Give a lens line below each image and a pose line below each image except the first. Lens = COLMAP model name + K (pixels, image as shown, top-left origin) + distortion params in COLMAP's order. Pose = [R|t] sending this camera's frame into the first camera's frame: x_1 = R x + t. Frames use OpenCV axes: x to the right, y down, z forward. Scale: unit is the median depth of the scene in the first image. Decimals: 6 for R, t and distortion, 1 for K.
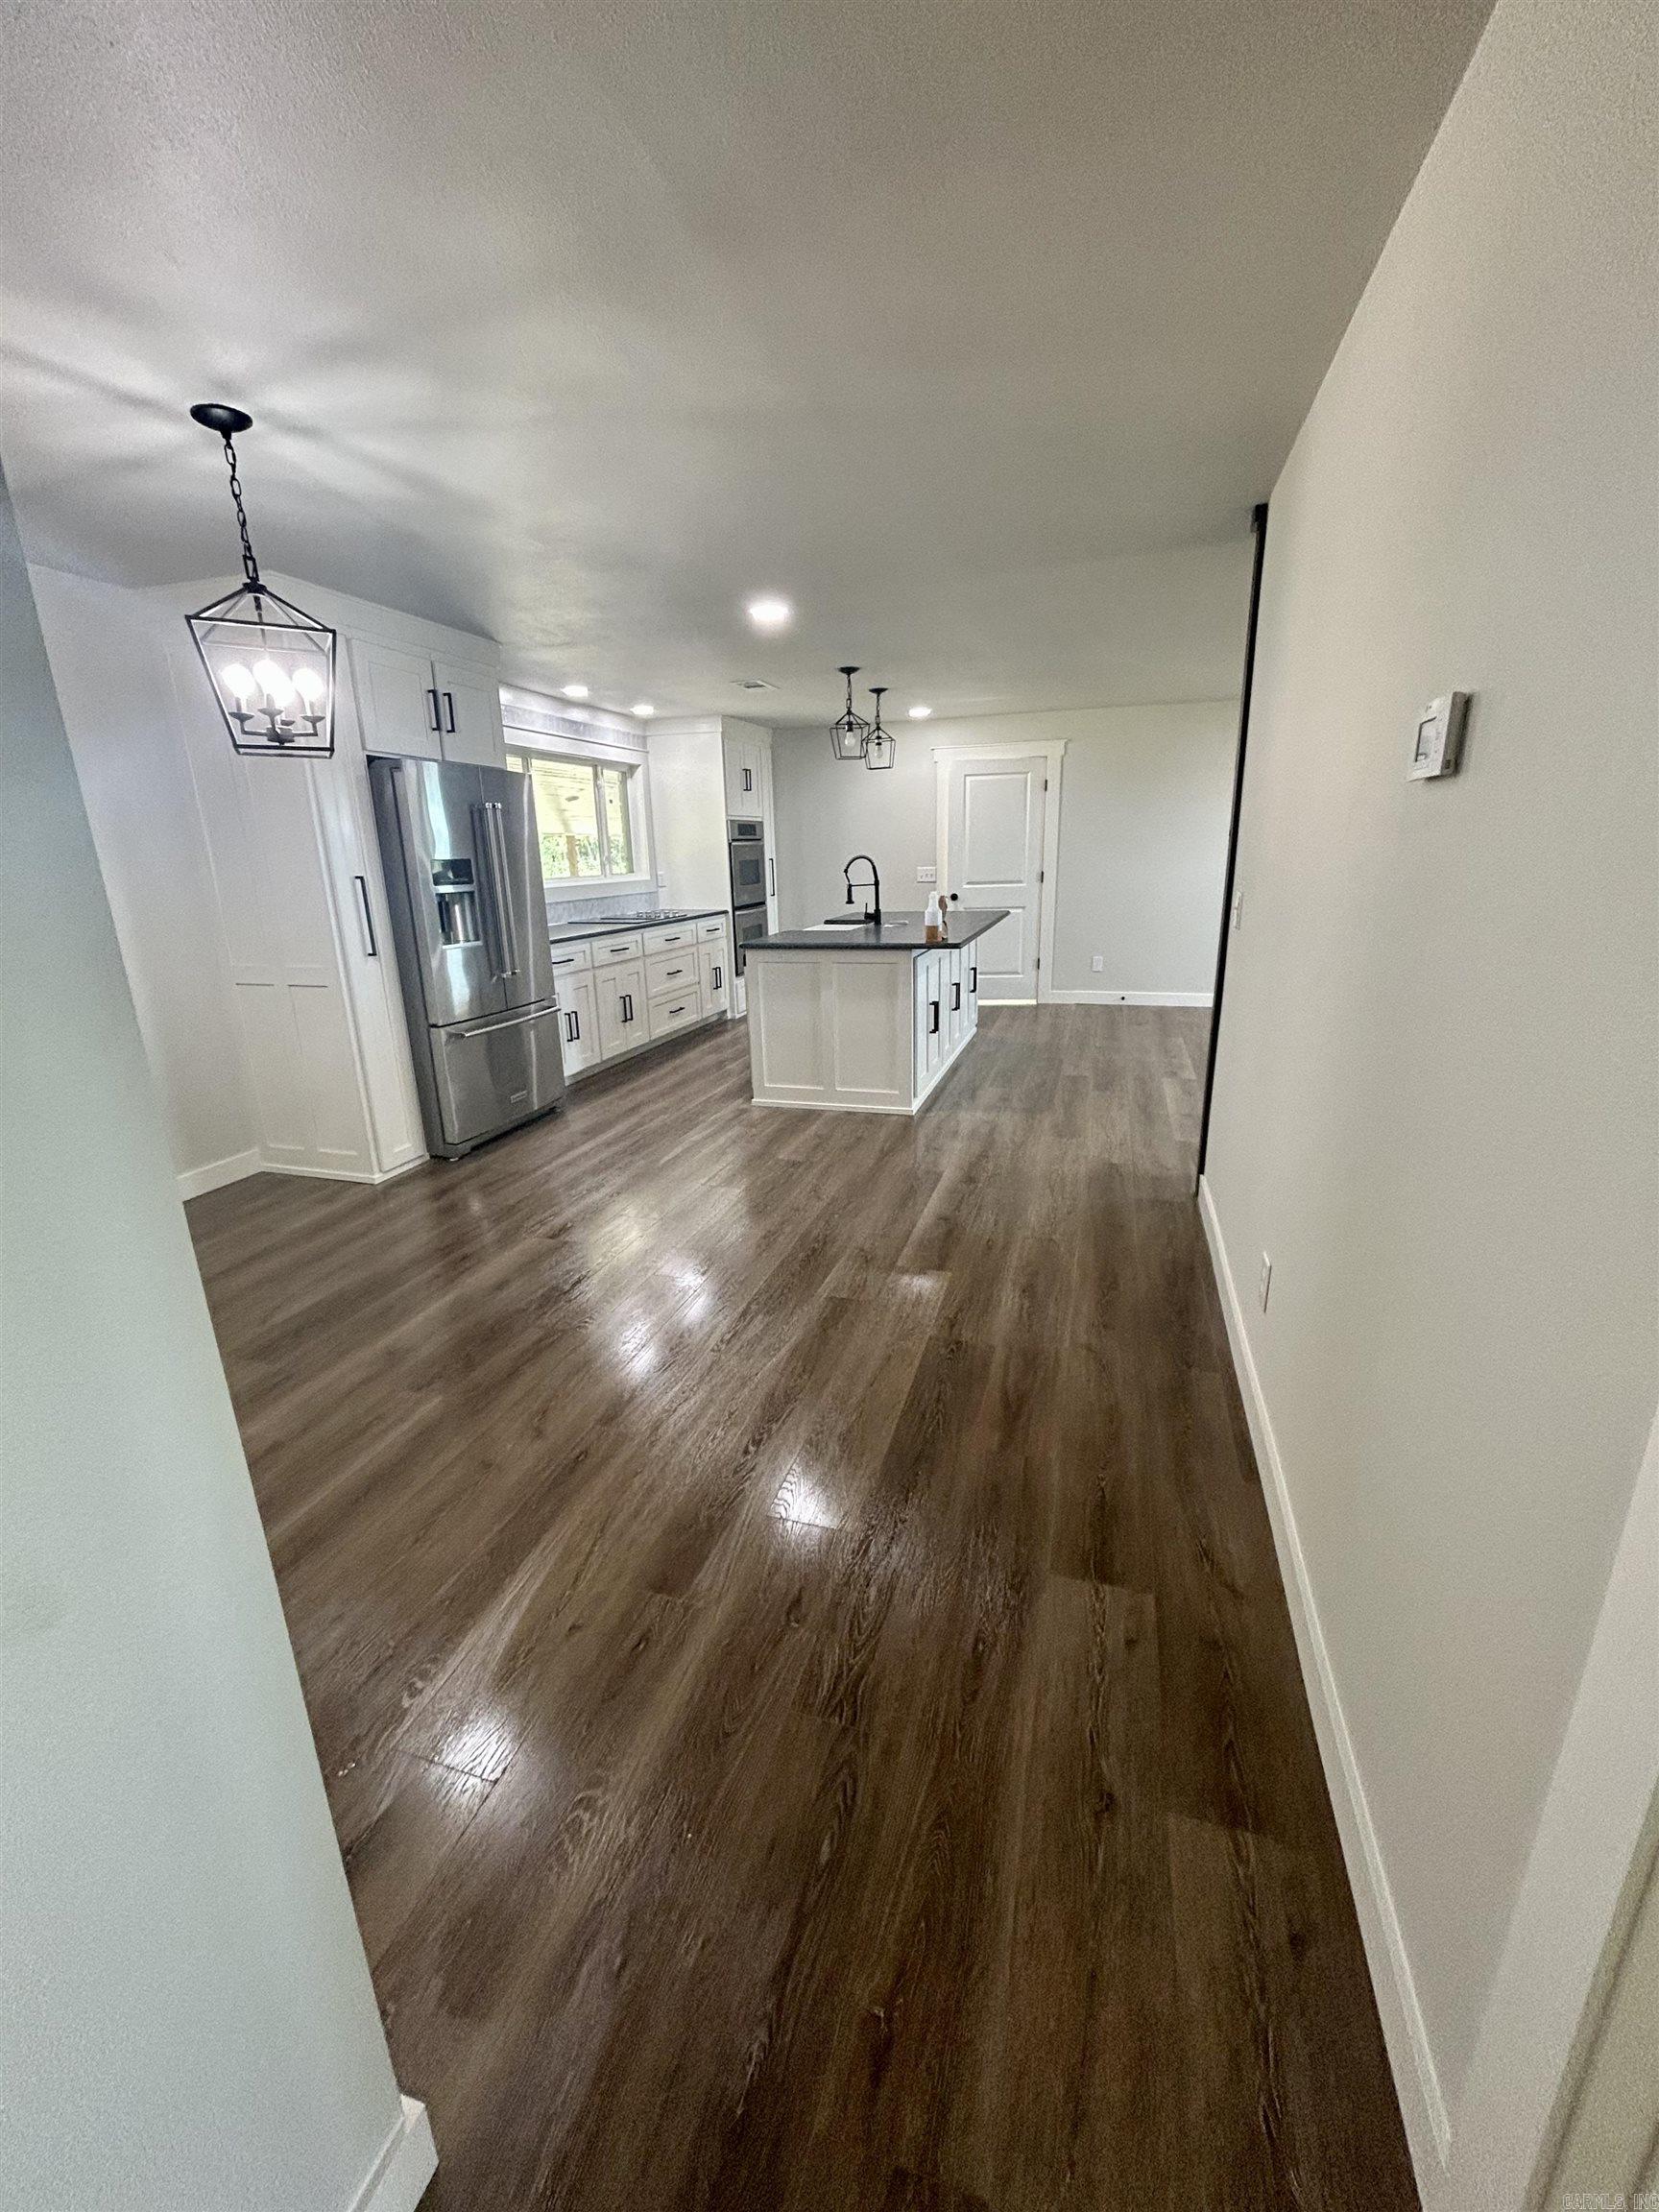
lens RADIAL K [[885.8, 0, 827.8], [0, 885.8, 1108.1], [0, 0, 1]] dist [-0.000073, -0.000036]
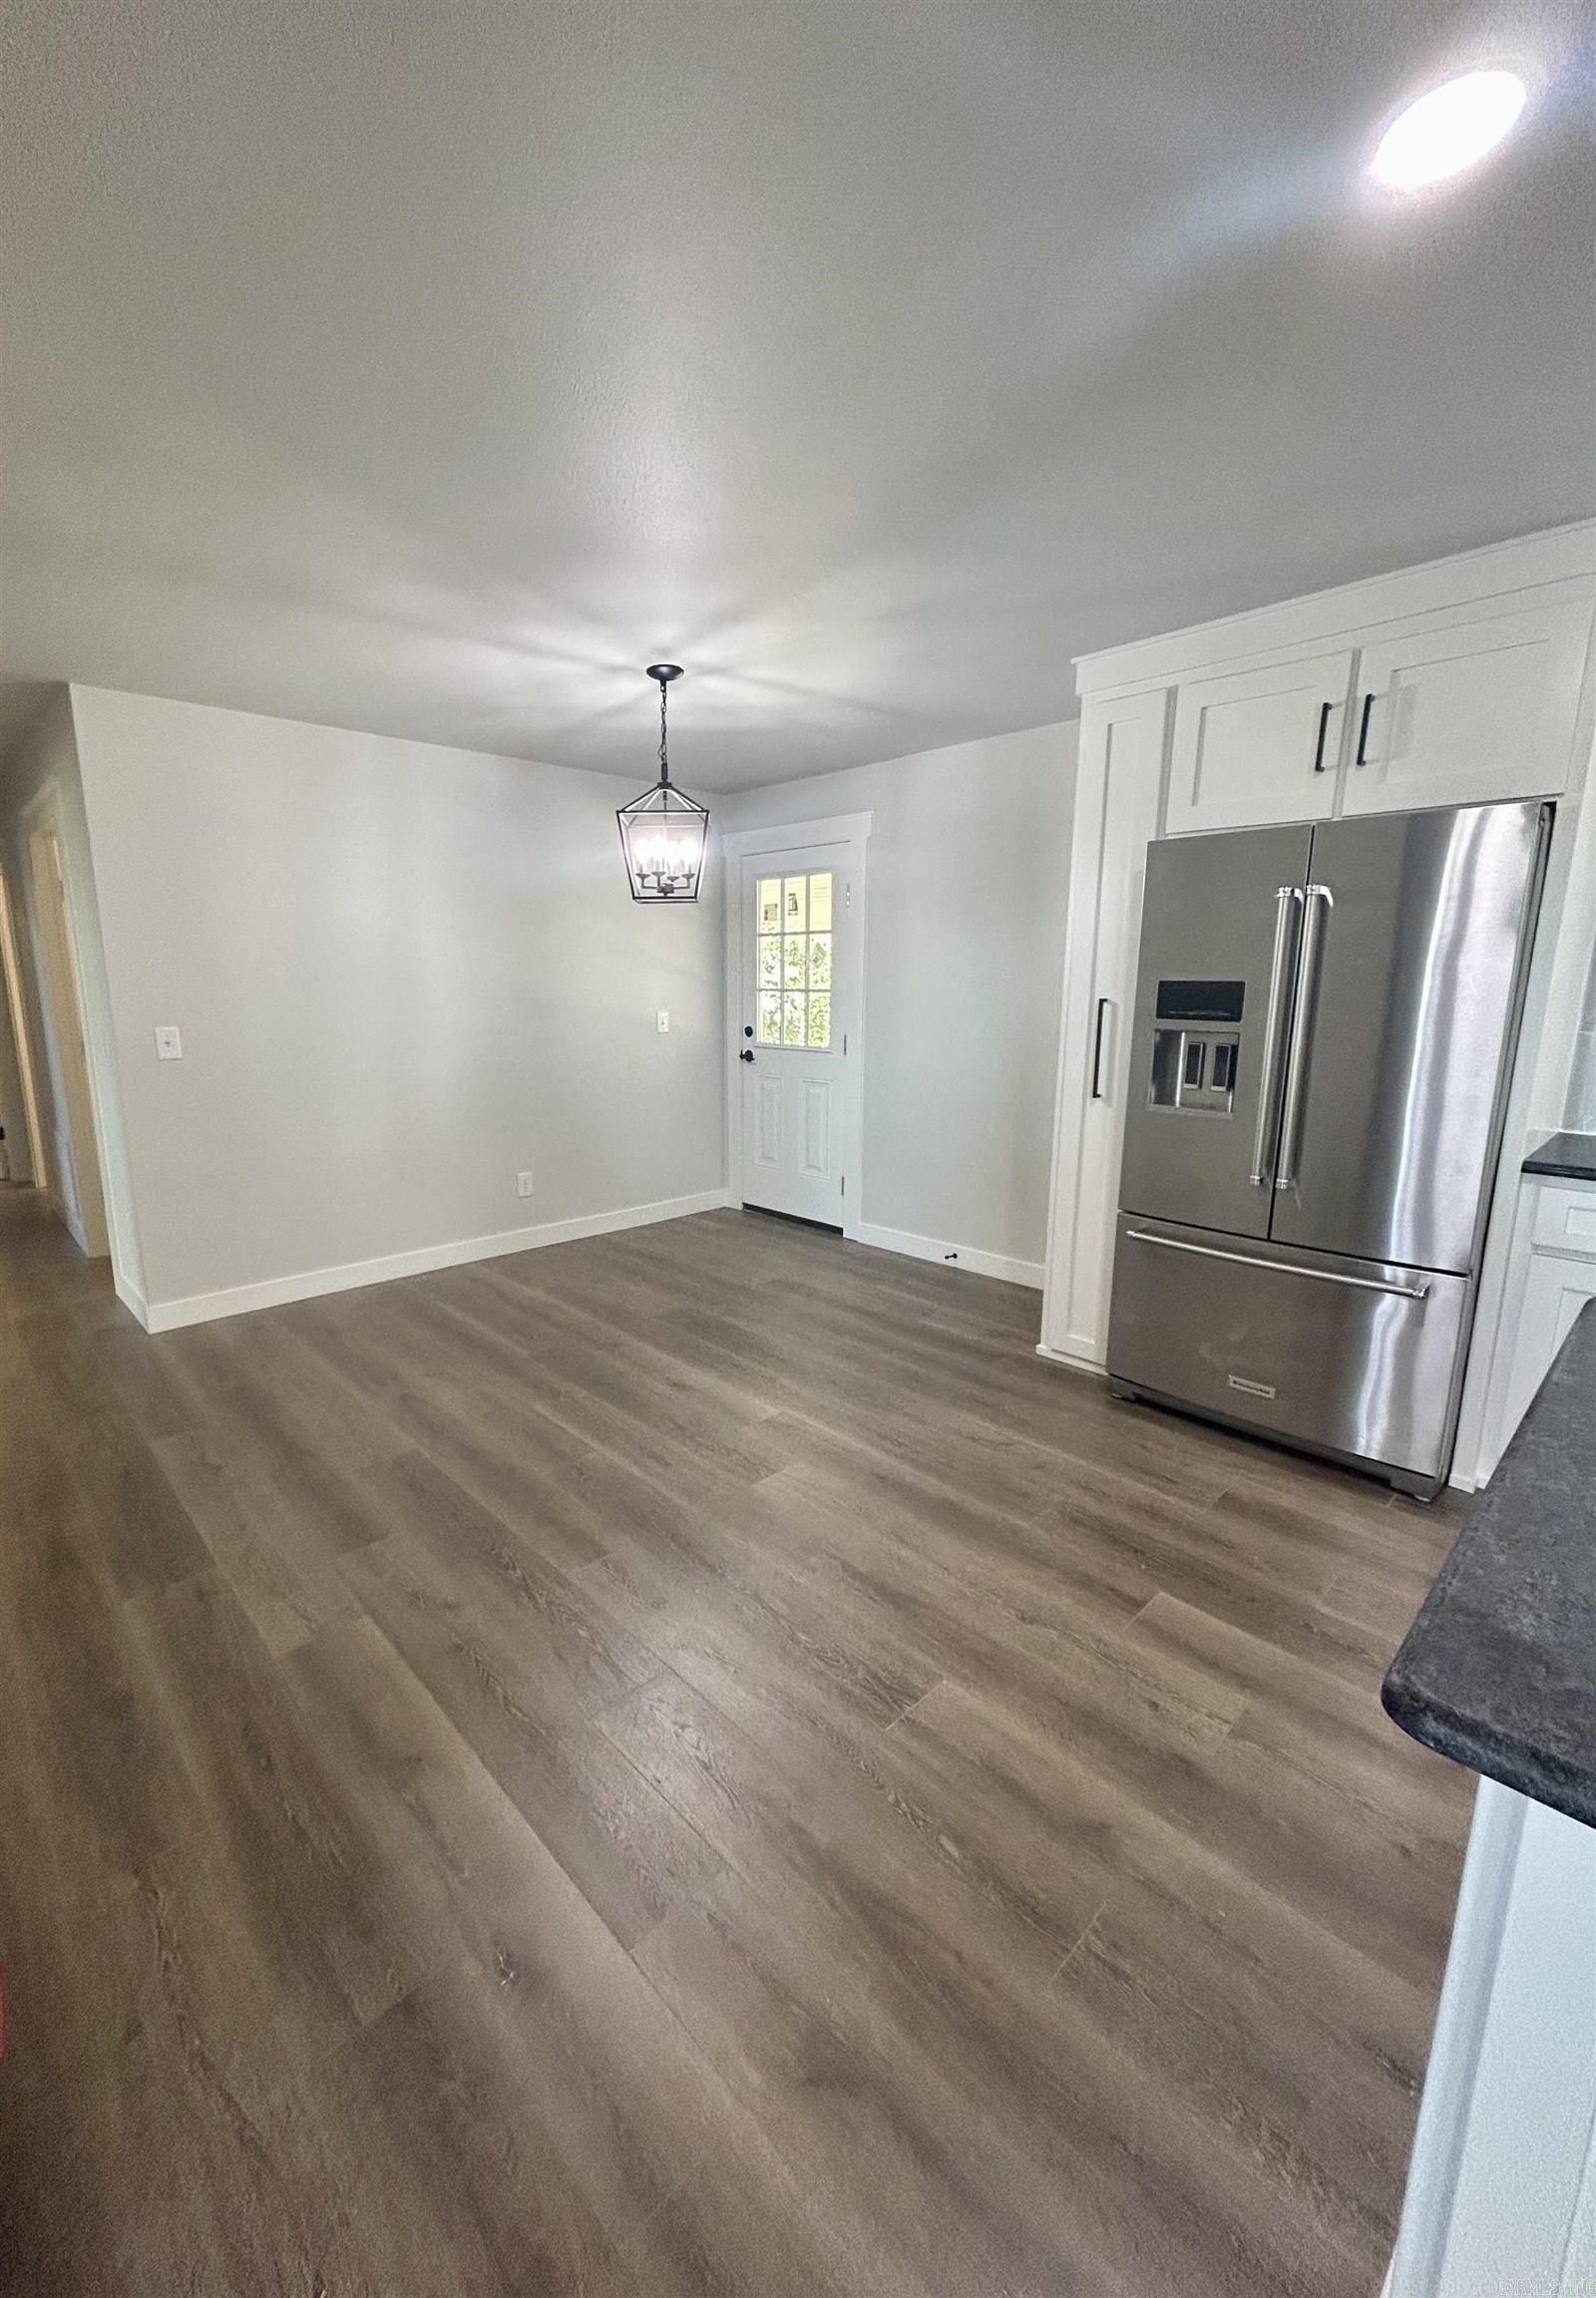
lens RADIAL K [[971.6, 0, 788.4], [0, 971.6, 1157.3], [0, 0, 1]] dist [-0.015982, -0.000055]
pose [[-0.508432, 0.173996, -0.843340, 0.333987], [-0.228483, 0.917008, 0.326943, -0.312115], [0.830236, 0.358917, -0.426481, 1.060226]]
